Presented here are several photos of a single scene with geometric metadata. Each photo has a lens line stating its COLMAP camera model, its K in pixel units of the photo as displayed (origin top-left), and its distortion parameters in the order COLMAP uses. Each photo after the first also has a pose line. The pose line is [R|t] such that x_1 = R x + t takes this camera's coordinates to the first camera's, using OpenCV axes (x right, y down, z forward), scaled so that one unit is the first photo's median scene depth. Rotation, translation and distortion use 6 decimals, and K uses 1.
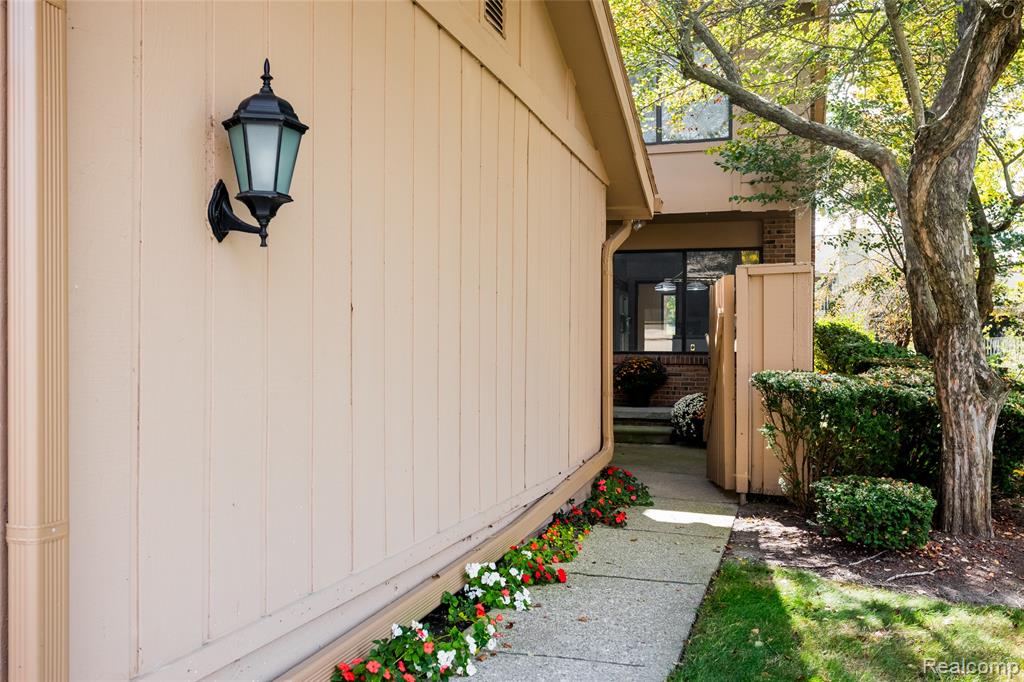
lens RADIAL K [[938.6, 0, 509.8], [0, 938.6, 338.7], [0, 0, 1]] dist [0.061614, 0.000000]
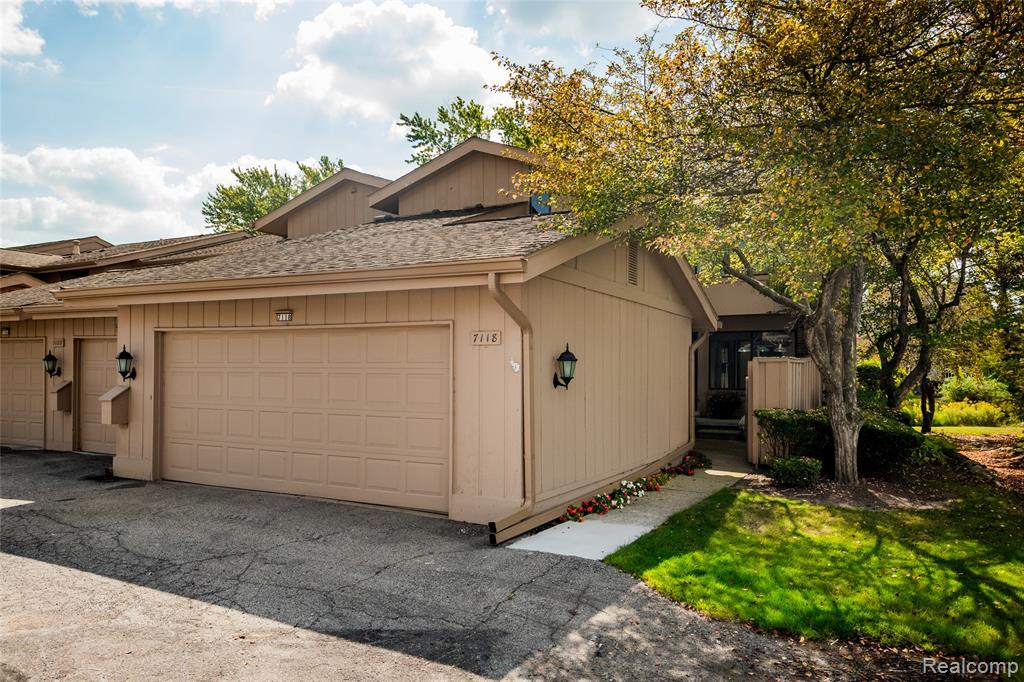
lens RADIAL K [[713.1, 0, 509.4], [0, 713.1, 346.3], [0, 0, 1]] dist [0.007394, 0.000629]
pose [[0.975621, -0.007913, -0.219320, 0.071008], [0.005541, 0.999919, -0.011426, -0.106493], [0.219393, 0.009932, 0.975586, -0.856471]]
